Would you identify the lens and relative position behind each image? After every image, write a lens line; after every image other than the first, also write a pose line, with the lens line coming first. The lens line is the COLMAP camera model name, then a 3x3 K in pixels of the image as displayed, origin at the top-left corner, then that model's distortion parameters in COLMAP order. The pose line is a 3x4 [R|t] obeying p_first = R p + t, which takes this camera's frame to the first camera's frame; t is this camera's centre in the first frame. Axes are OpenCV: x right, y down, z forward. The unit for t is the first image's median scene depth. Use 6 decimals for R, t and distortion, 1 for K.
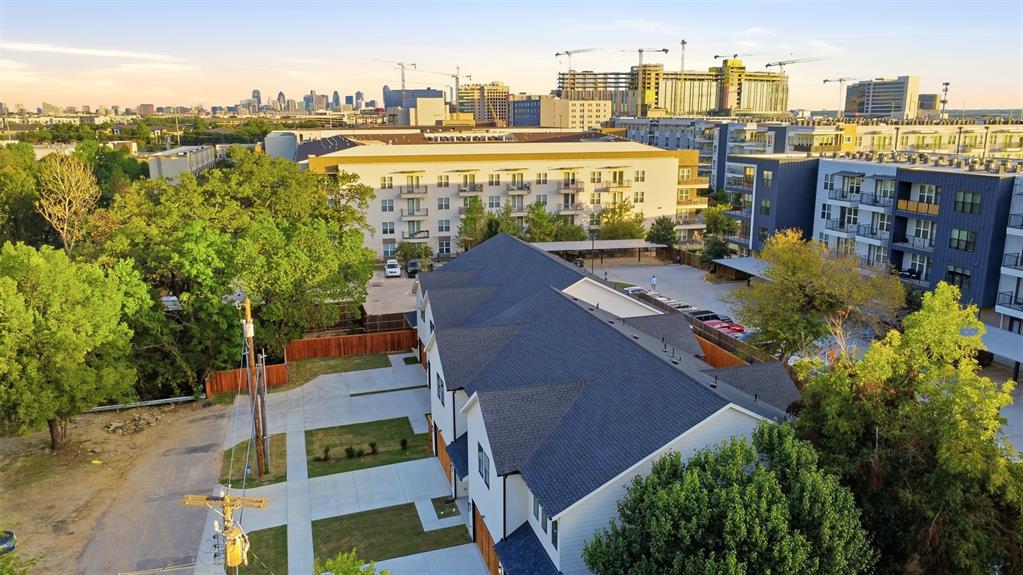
lens RADIAL K [[741.8, 0, 511.5], [0, 741.8, 287.5], [0, 0, 1]] dist [-0.037227, -0.000262]
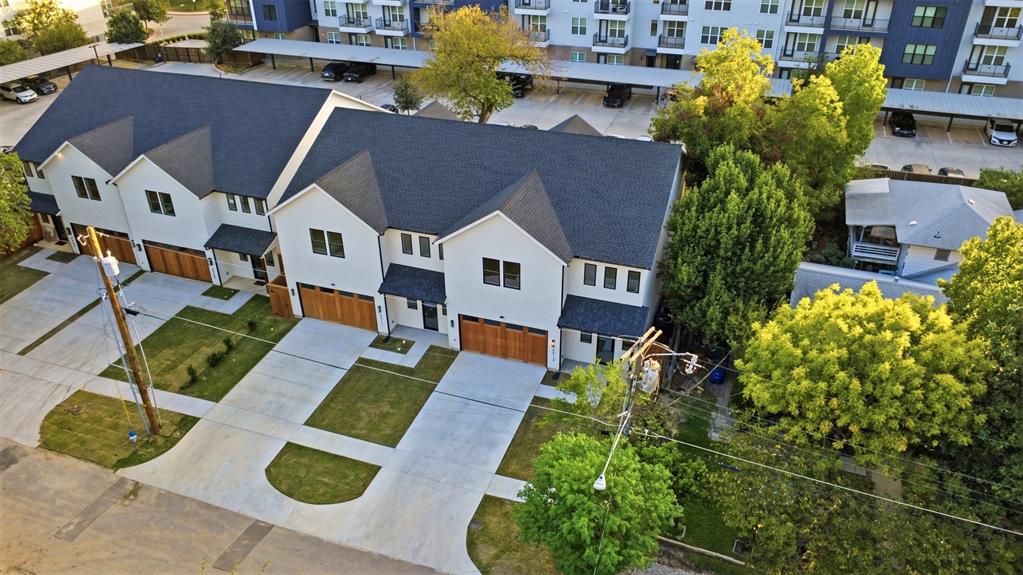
lens RADIAL K [[741.8, 0, 511.5], [0, 741.8, 287.5], [0, 0, 1]] dist [-0.037227, -0.000262]
pose [[0.592281, -0.421521, 0.686675, -0.580789], [0.181397, 0.900118, 0.396083, -0.136787], [-0.785047, -0.110032, 0.609586, 0.207805]]
